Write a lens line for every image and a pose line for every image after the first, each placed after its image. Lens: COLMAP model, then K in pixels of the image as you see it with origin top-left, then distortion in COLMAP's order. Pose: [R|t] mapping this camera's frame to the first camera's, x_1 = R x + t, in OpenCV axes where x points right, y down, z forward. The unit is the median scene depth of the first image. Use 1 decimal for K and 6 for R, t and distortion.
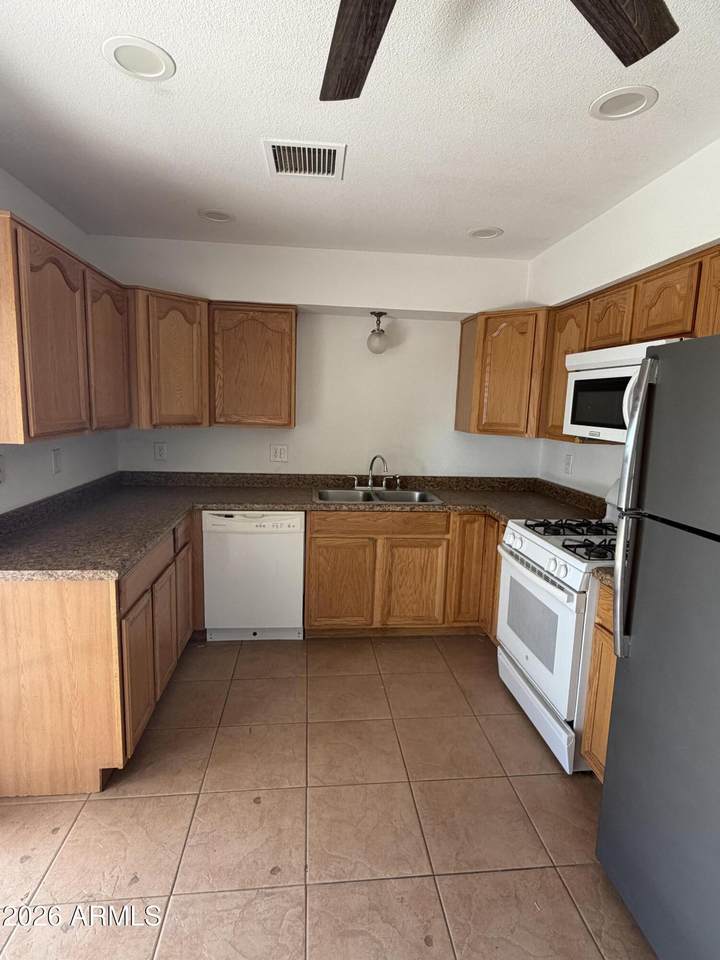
lens RADIAL K [[505.9, 0, 363.9], [0, 505.9, 478.6], [0, 0, 1]] dist [0.002745, 0.001131]
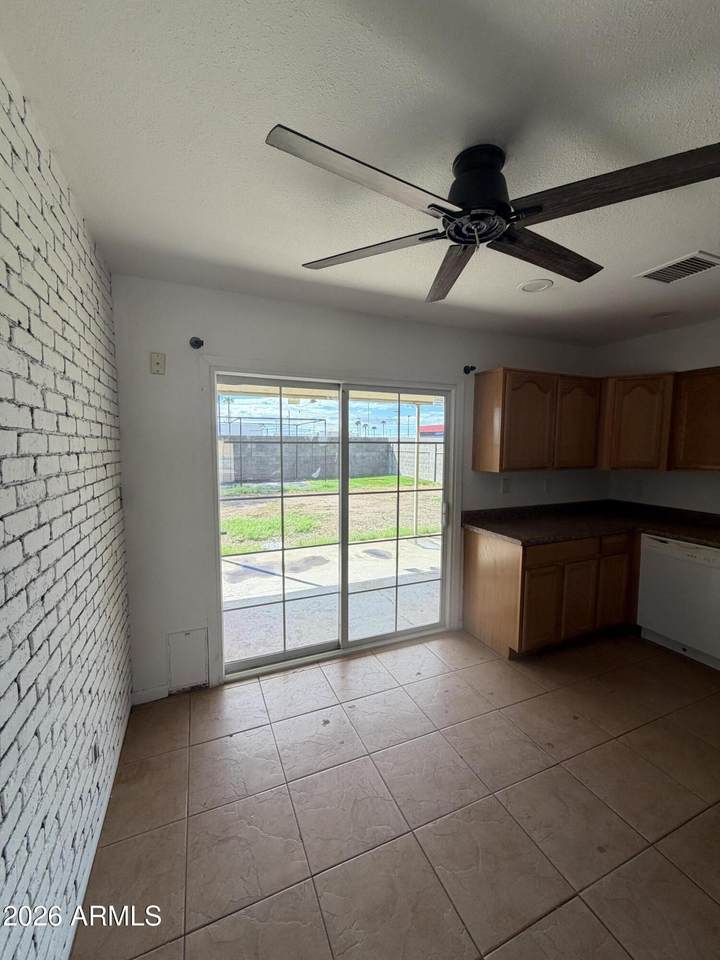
lens RADIAL K [[385.1, 0, 362.4], [0, 385.1, 473.2], [0, 0, 1]] dist [0.000273, 0.000102]
pose [[0.297586, 0.042823, -0.953734, 0.446635], [-0.136391, 0.990653, 0.001923, 0.006563], [0.944902, 0.129508, 0.300646, -0.014644]]
